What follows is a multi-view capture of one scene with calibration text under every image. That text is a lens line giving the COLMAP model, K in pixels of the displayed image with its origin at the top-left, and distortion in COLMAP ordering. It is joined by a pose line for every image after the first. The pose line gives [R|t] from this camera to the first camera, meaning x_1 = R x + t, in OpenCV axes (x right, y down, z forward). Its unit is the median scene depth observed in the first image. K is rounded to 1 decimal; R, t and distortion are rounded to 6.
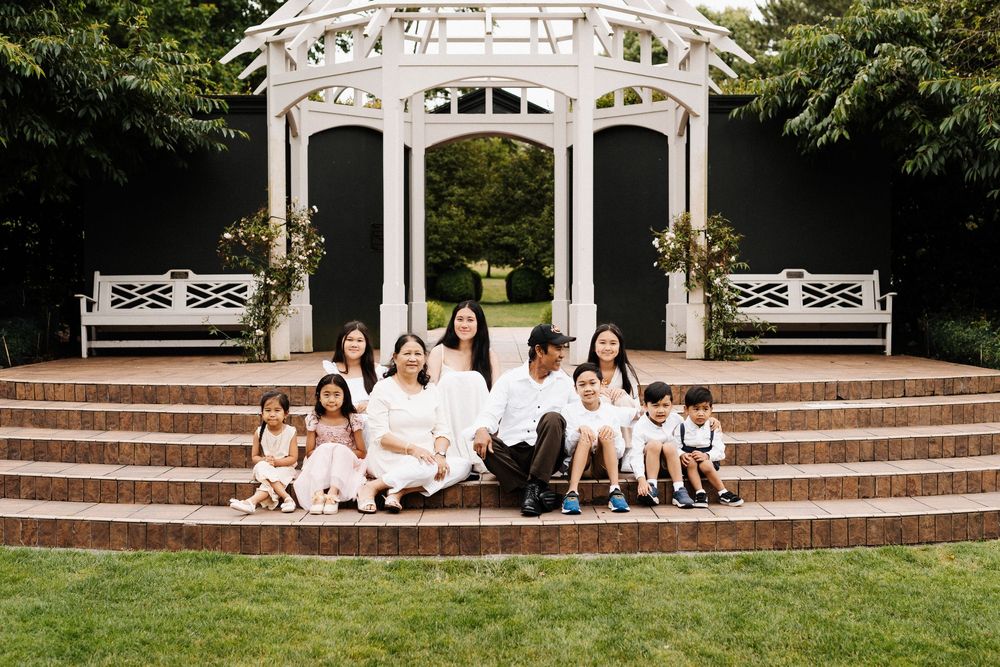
lens RADIAL K [[1388.9, 0, 531.5], [0, 1388.9, 351.1], [0, 0, 1]] dist [0.013258, -0.023621]
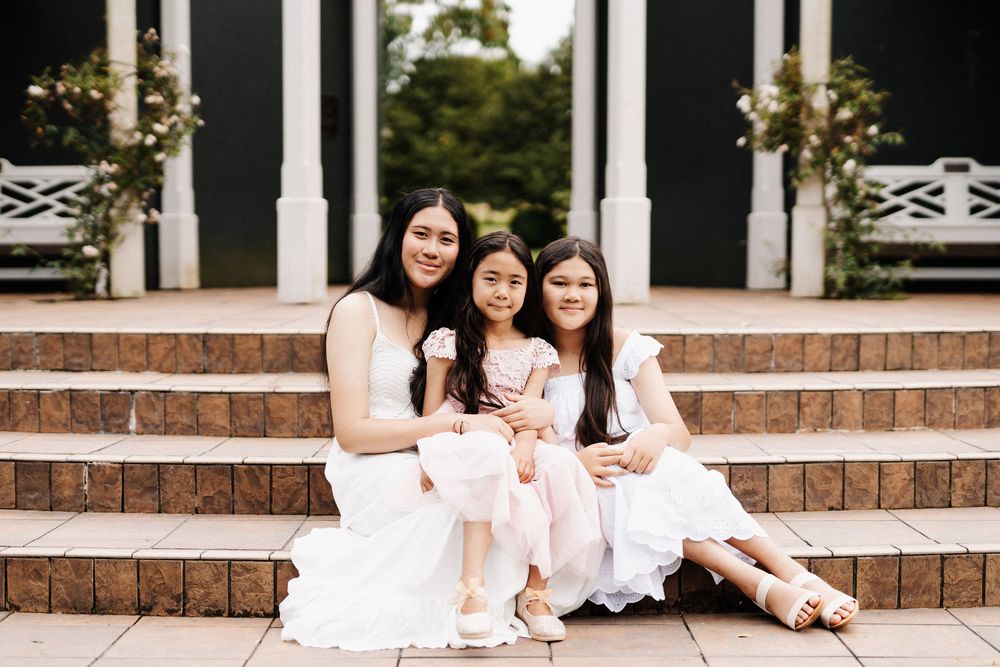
lens RADIAL K [[1488.4, 0, 499.8], [0, 1488.4, 363.3], [0, 0, 1]] dist [0.012379, 0.007094]
pose [[0.999650, 0.004271, -0.026108, 0.000867], [-0.003432, 0.999479, 0.032092, 0.013938], [0.026231, -0.031992, 0.999144, 0.346038]]
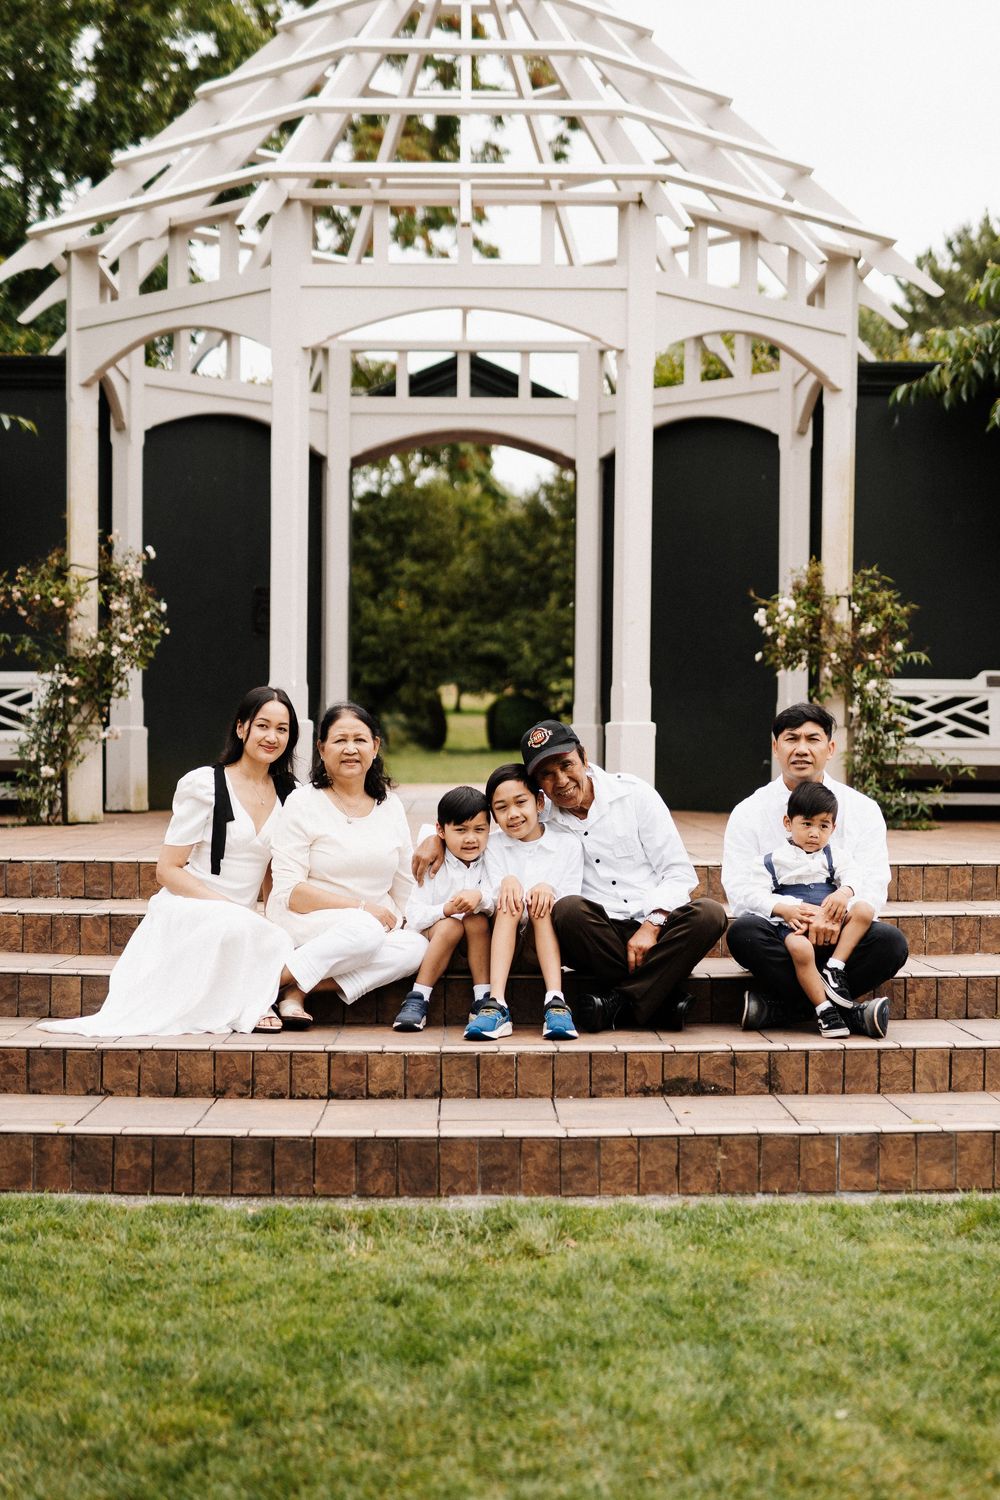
lens RADIAL K [[2146.5, 0, 525.8], [0, 2146.5, 837.2], [0, 0, 1]] dist [0.007758, 0.025428]
pose [[0.999962, 0.008663, 0.000792, -0.004515], [-0.008663, 0.999962, 0.000557, 0.010629], [-0.000787, -0.000564, 1.000000, 0.137208]]
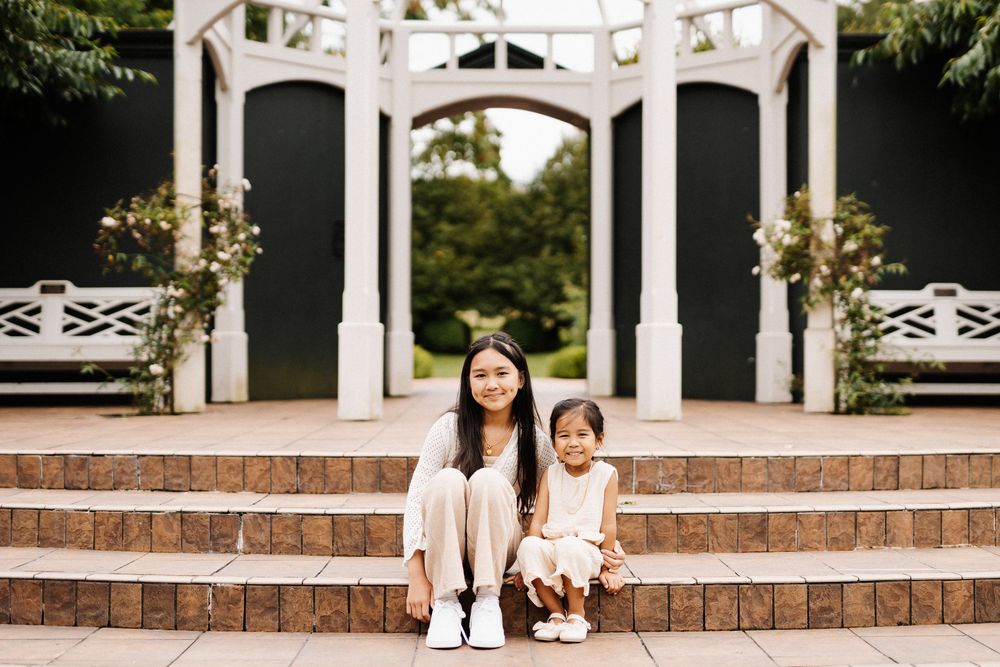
lens RADIAL K [[1388.9, 0, 531.5], [0, 1388.9, 351.1], [0, 0, 1]] dist [0.013258, -0.023621]
pose [[0.999924, 0.003854, 0.011694, -0.026611], [-0.003339, 0.999037, -0.043740, 0.005867], [-0.011851, 0.043697, 0.998975, 0.339906]]
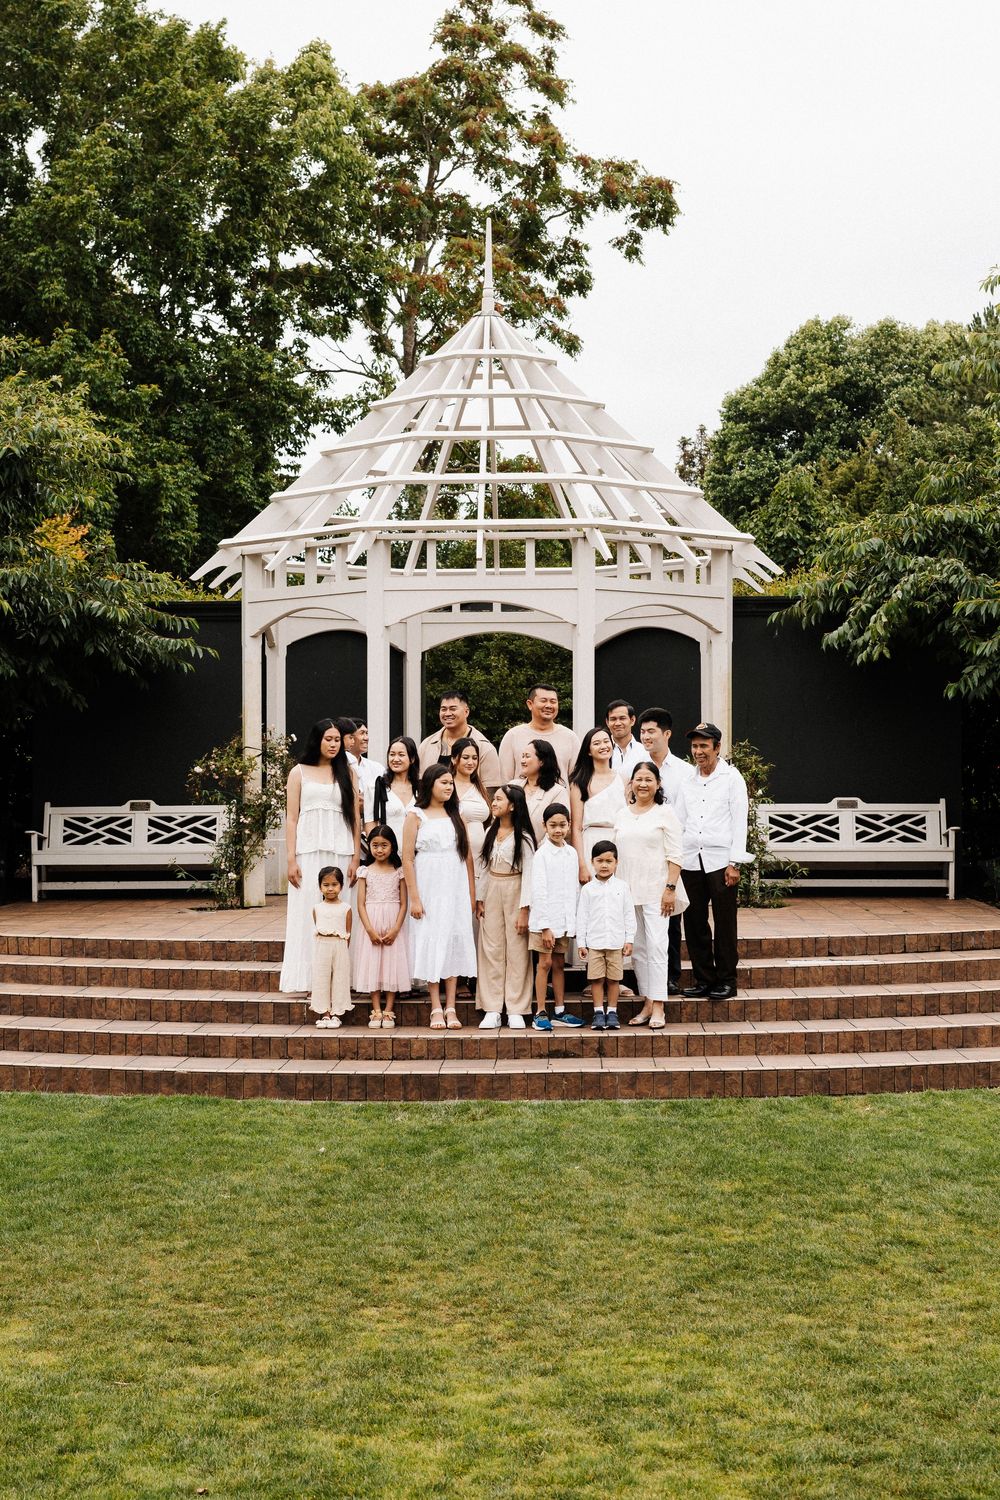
lens RADIAL K [[2379.0, 0, 500.0], [0, 2379.0, 750.0], [0, 0, 1]] dist [0.026657, -0.031833]
pose [[0.997667, -0.003916, -0.068163, 0.082626], [0.001306, 0.999266, -0.038289, -0.035294], [0.068263, 0.038110, 0.996939, -0.526586]]
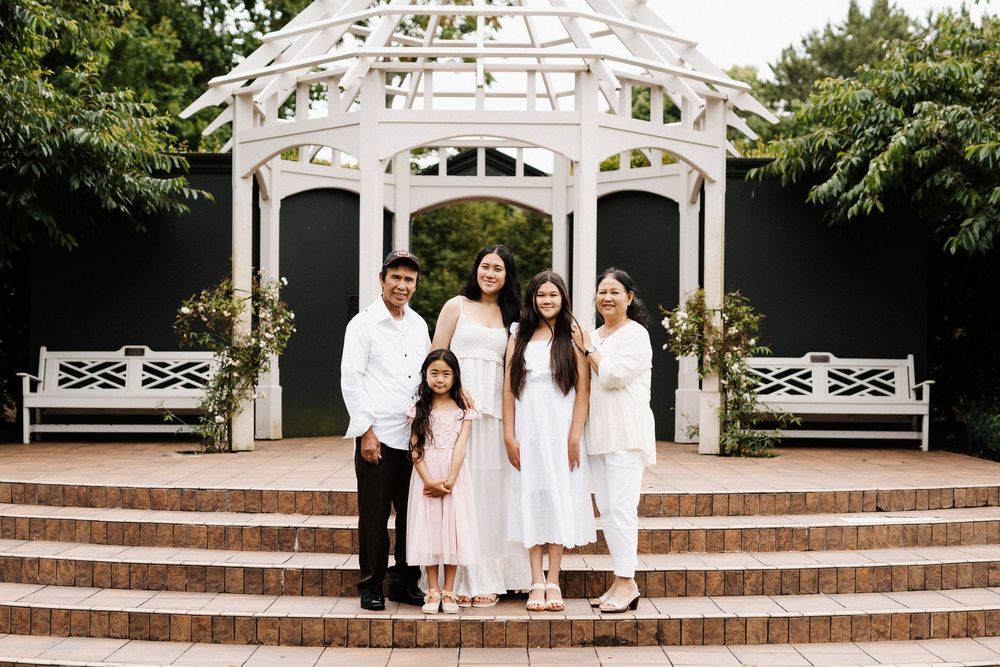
lens RADIAL K [[1431.0, 0, 515.5], [0, 1431.0, 386.6], [0, 0, 1]] dist [0.007758, 0.025428]
pose [[0.999905, 0.010846, -0.008533, 0.001471], [-0.011025, 0.999713, -0.021249, -0.016668], [0.008300, 0.021341, 0.999738, 0.082852]]
